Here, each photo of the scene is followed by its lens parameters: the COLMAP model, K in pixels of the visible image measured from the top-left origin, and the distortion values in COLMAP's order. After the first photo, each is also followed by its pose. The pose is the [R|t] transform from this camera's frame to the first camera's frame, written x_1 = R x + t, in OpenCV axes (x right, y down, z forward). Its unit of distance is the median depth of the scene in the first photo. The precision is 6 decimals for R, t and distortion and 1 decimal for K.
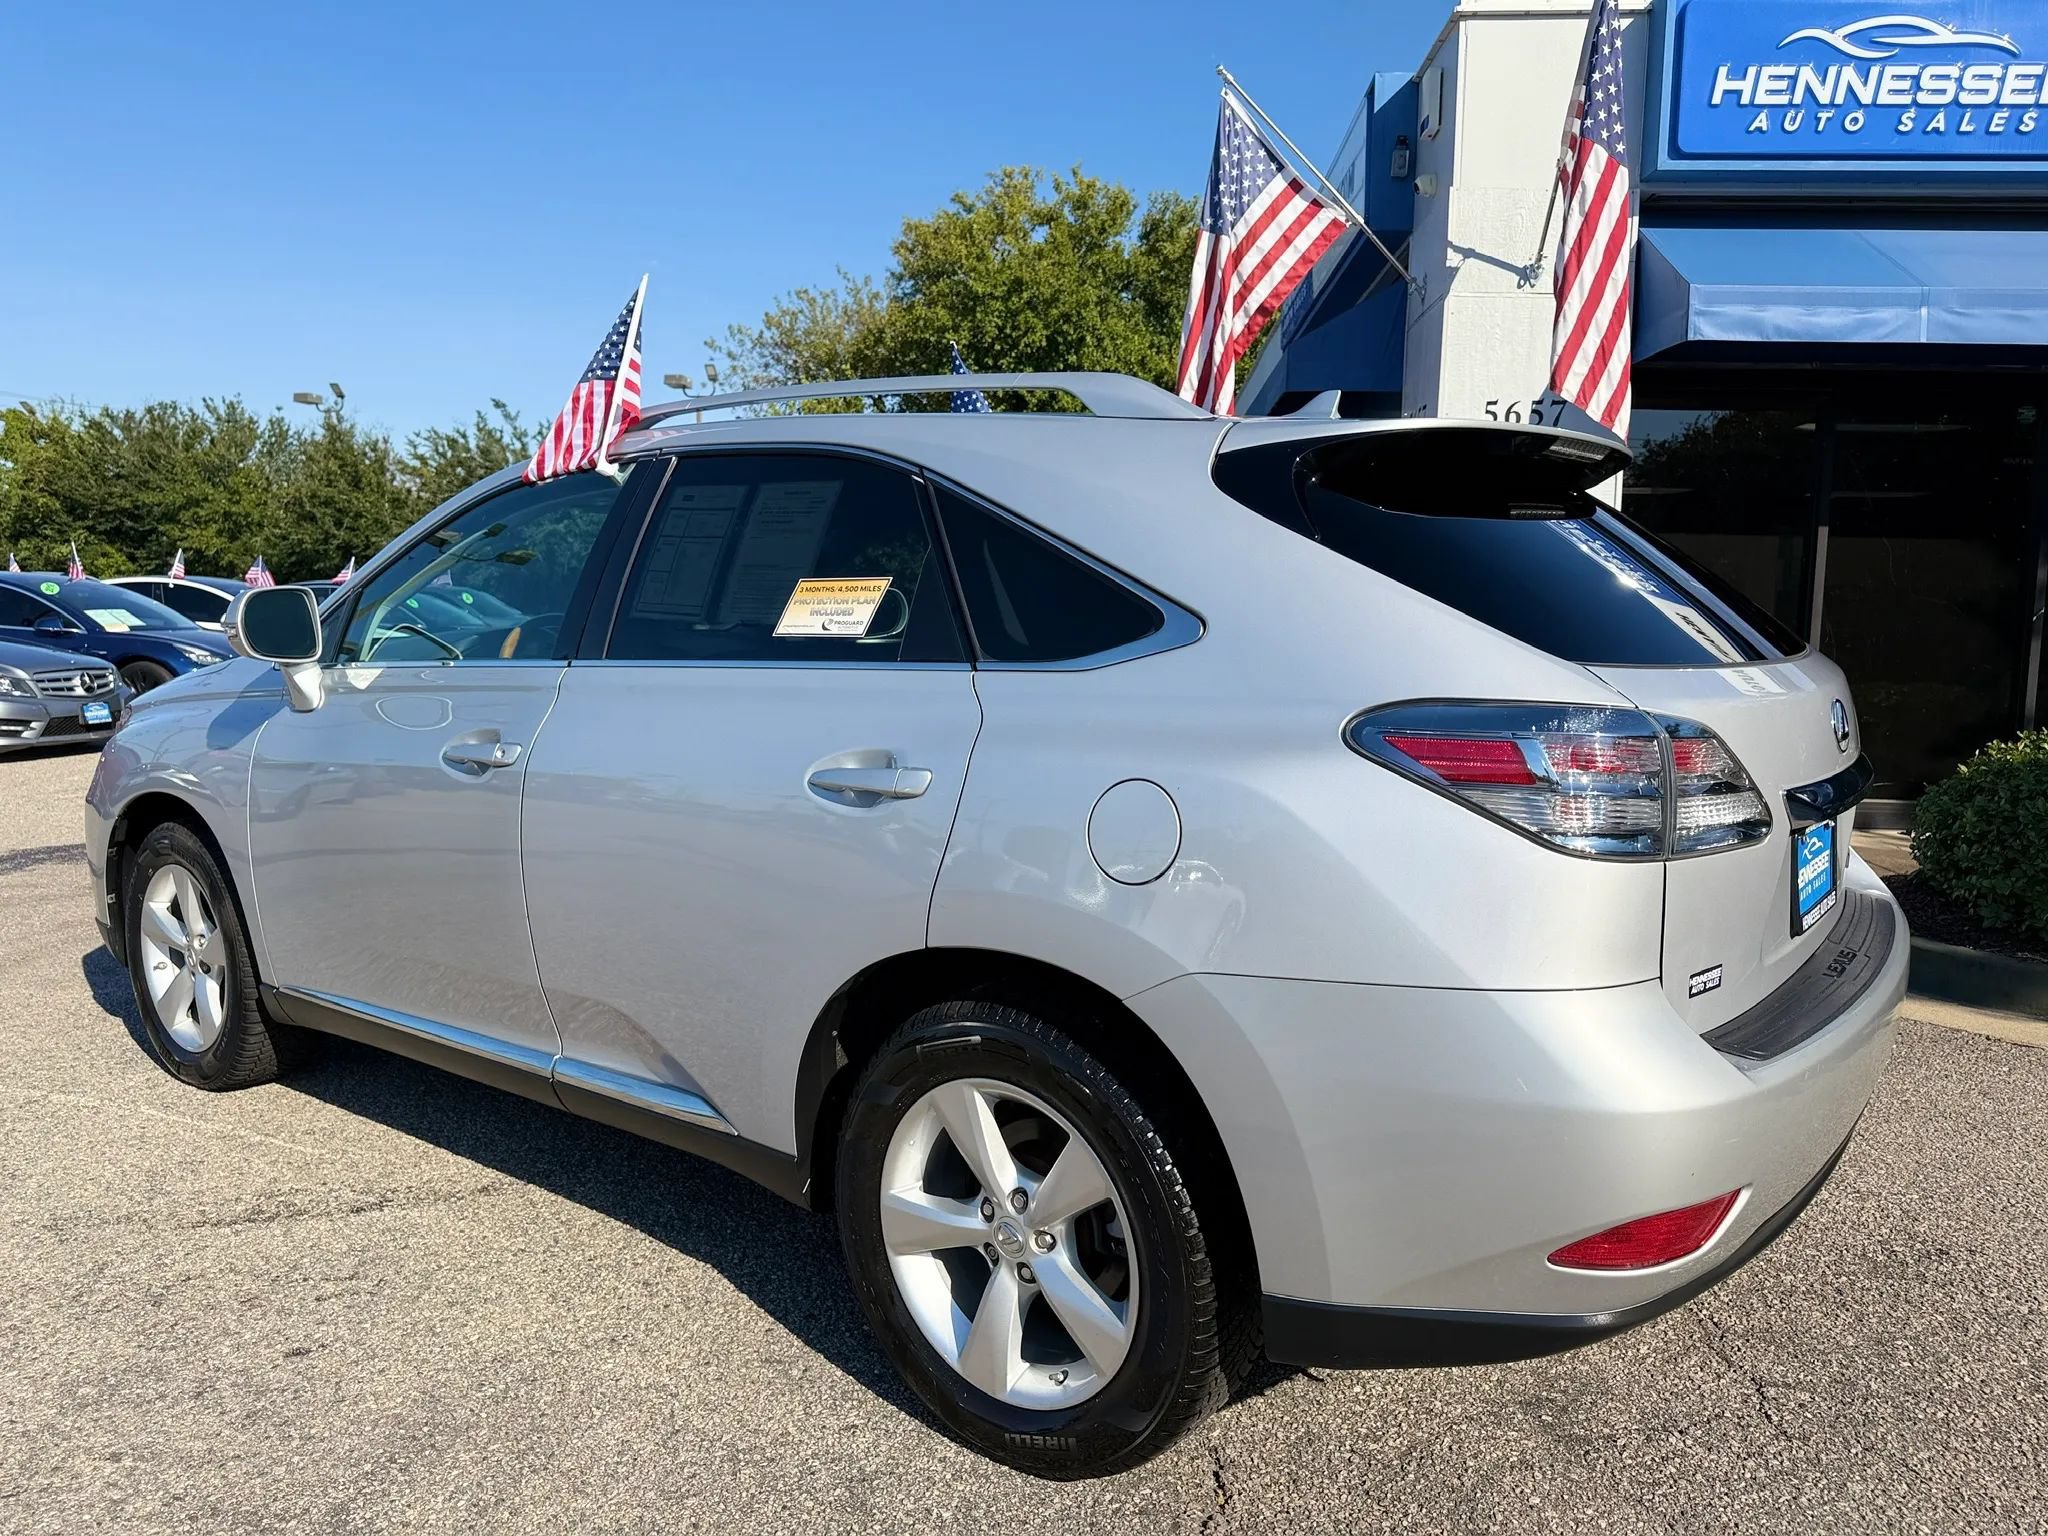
lens RADIAL K [[1458.5, 0, 1032.7], [0, 1458.5, 778.8], [0, 0, 1]] dist [0.009237, -0.007435]
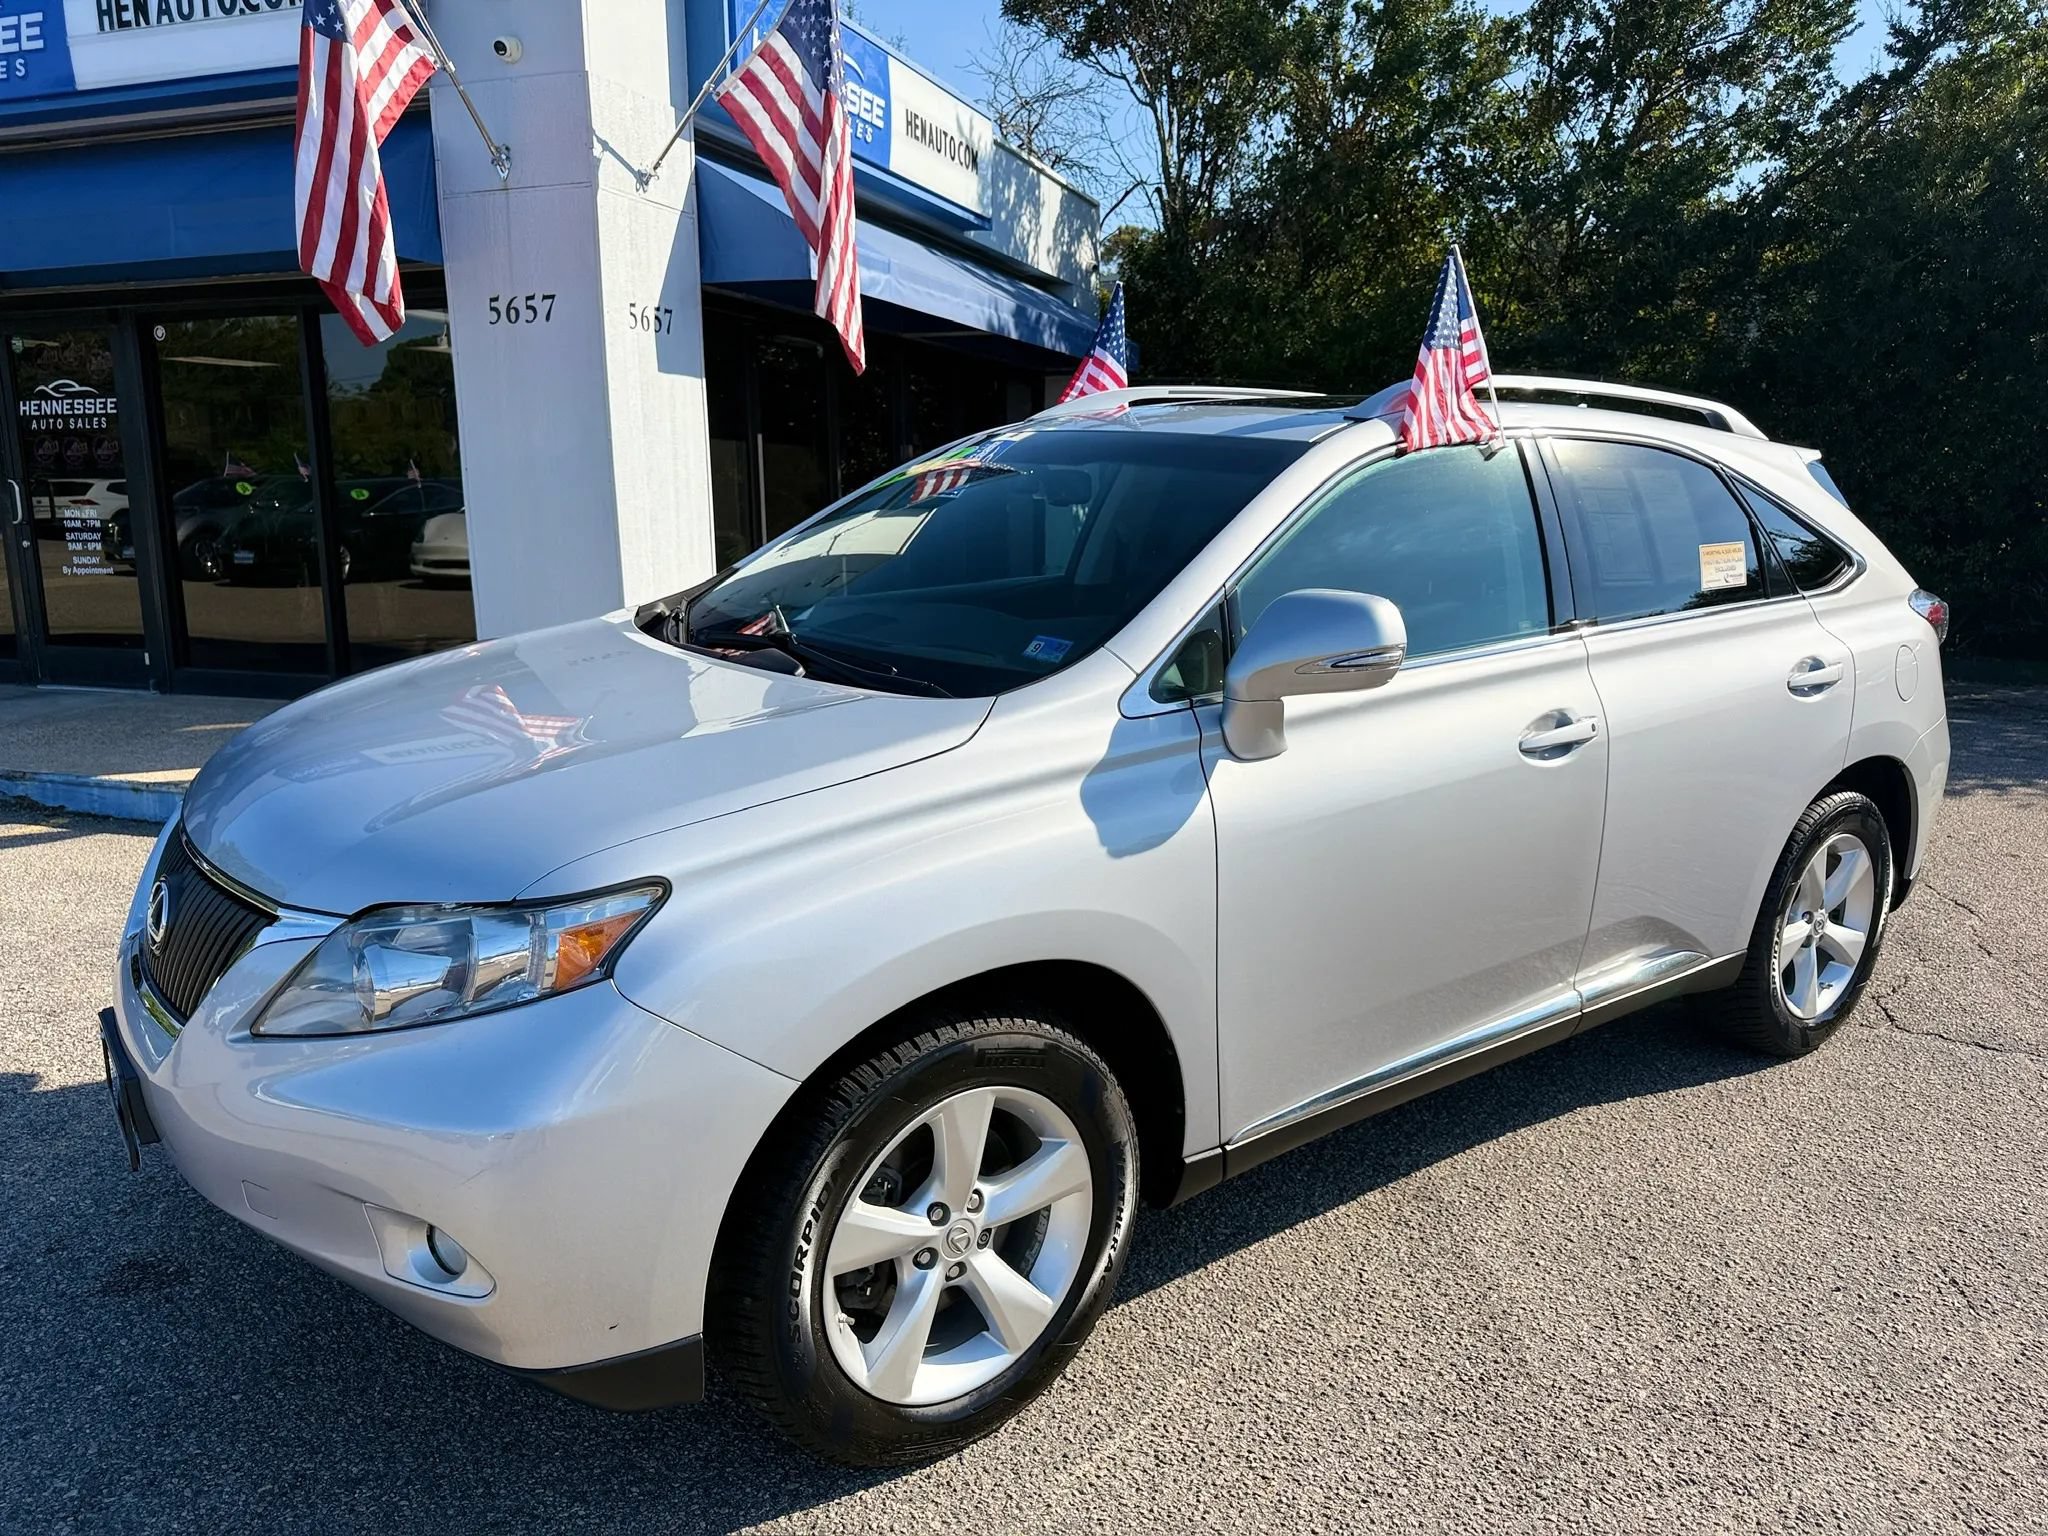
lens RADIAL K [[1465.4, 0, 1028.6], [0, 1465.4, 766.1], [0, 0, 1]] dist [0.002758, -0.001666]
pose [[0.272609, -0.200848, 0.940927, -0.697965], [0.110512, 0.978032, 0.176751, -0.104382], [-0.955757, 0.055800, 0.288816, 0.515505]]
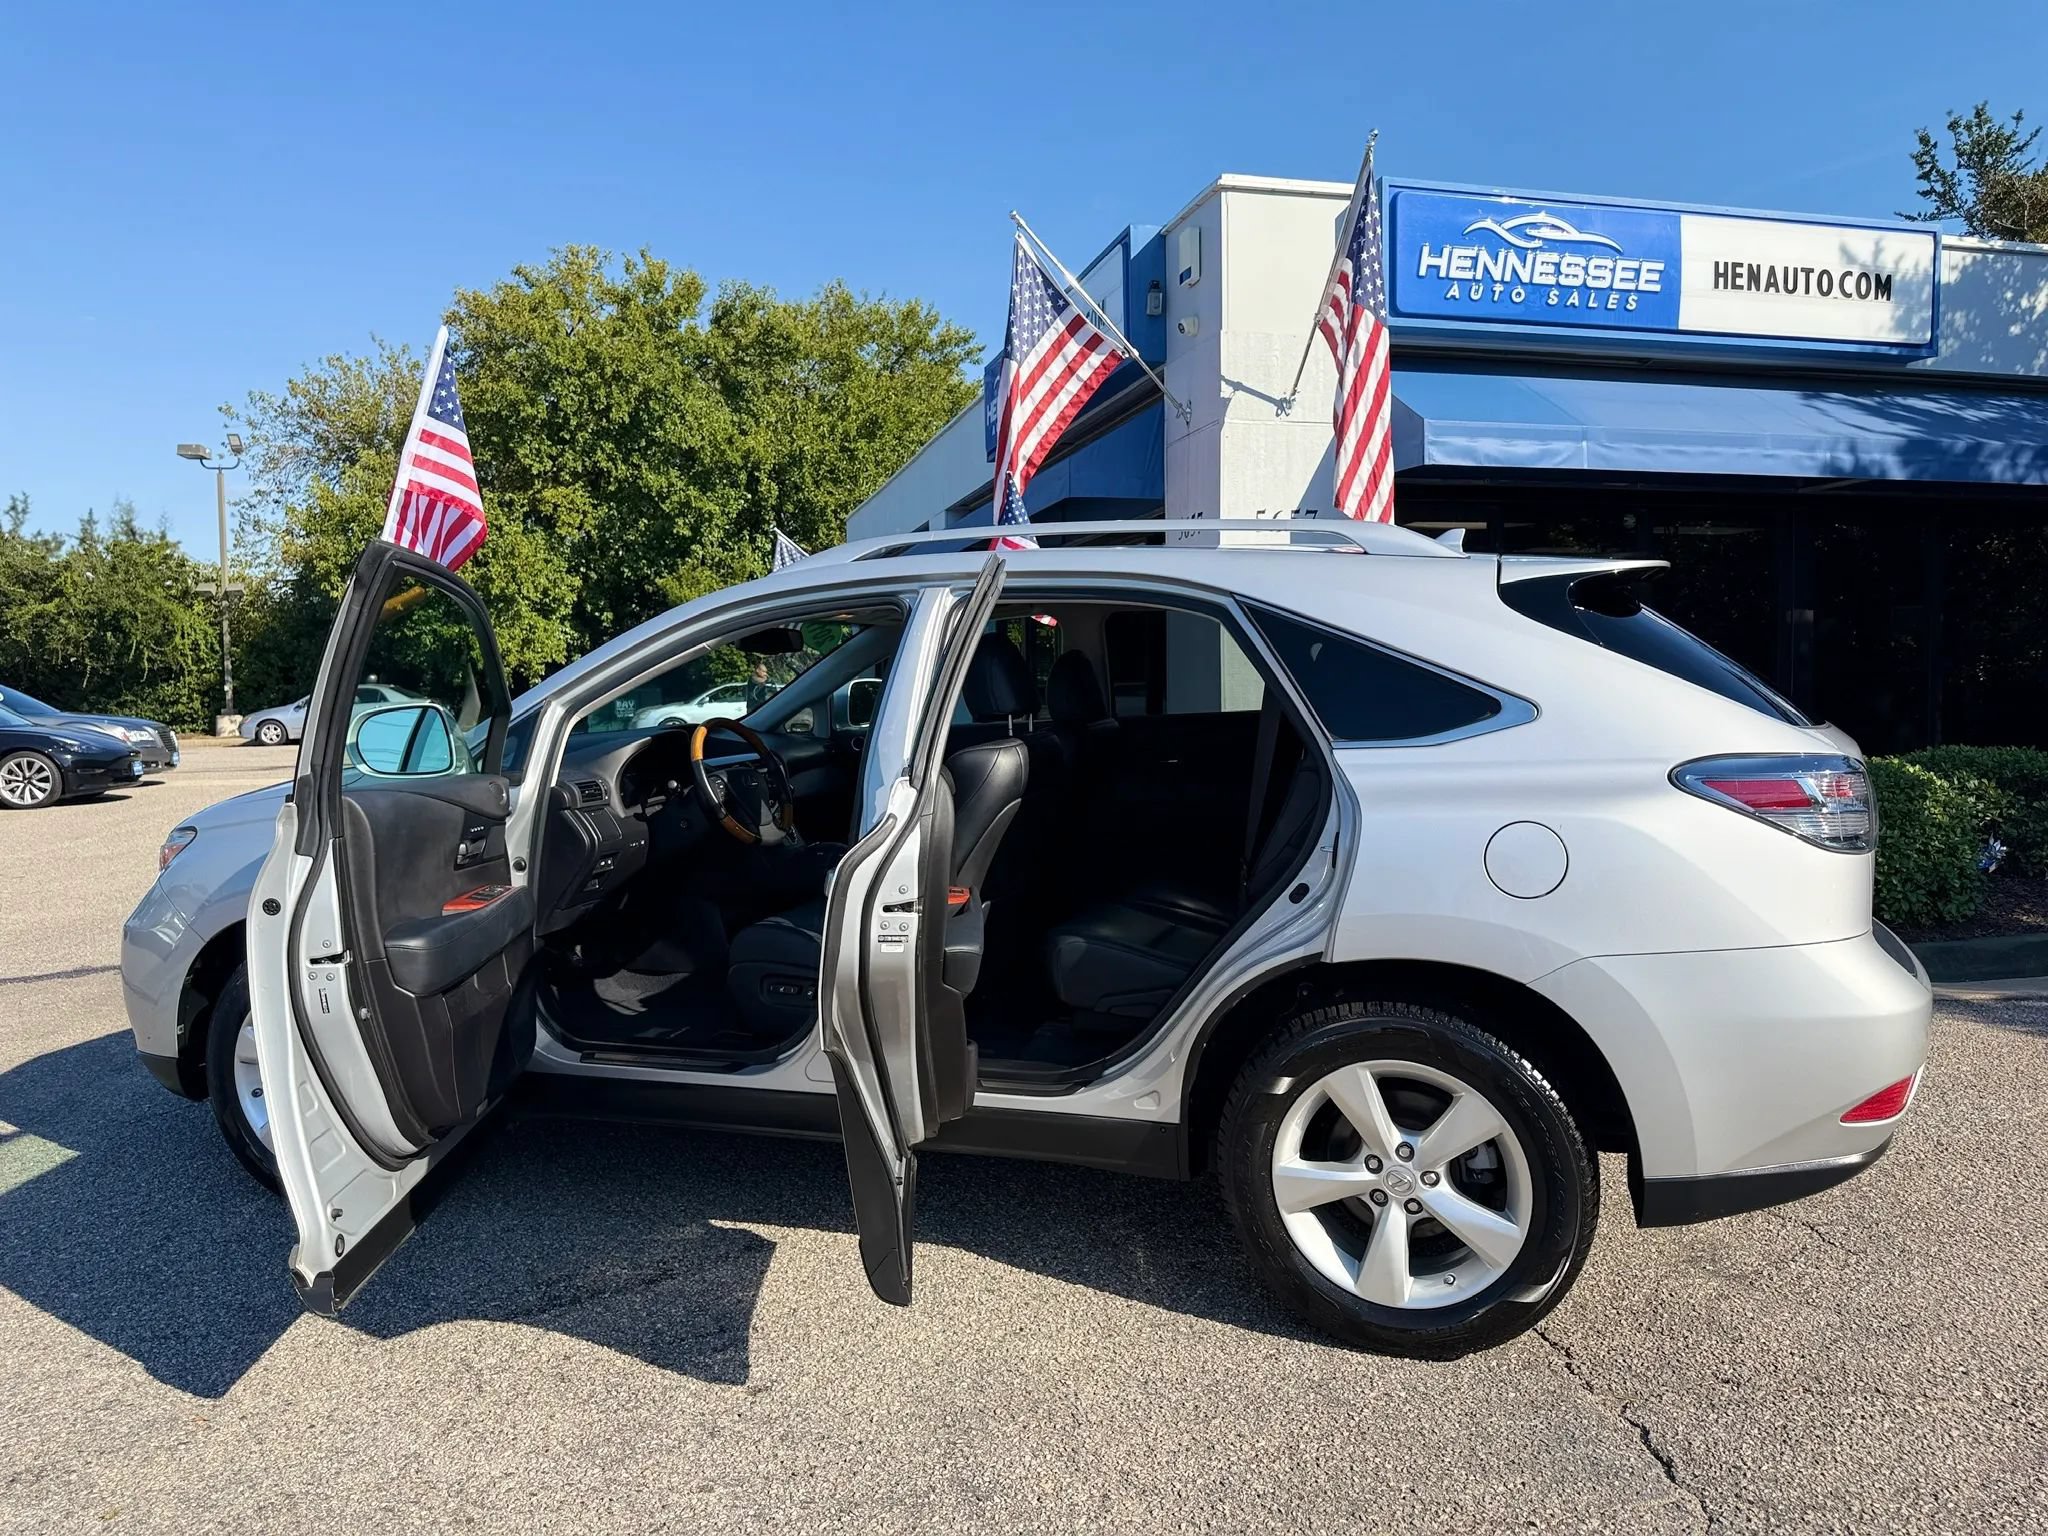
lens RADIAL K [[1460.1, 0, 1029.1], [0, 1460.1, 777.1], [0, 0, 1]] dist [0.011607, -0.011023]
pose [[0.950415, -0.048638, 0.307156, -0.267338], [0.064210, 0.997102, -0.040794, -0.005529], [-0.304282, 0.058493, 0.950784, -0.062370]]
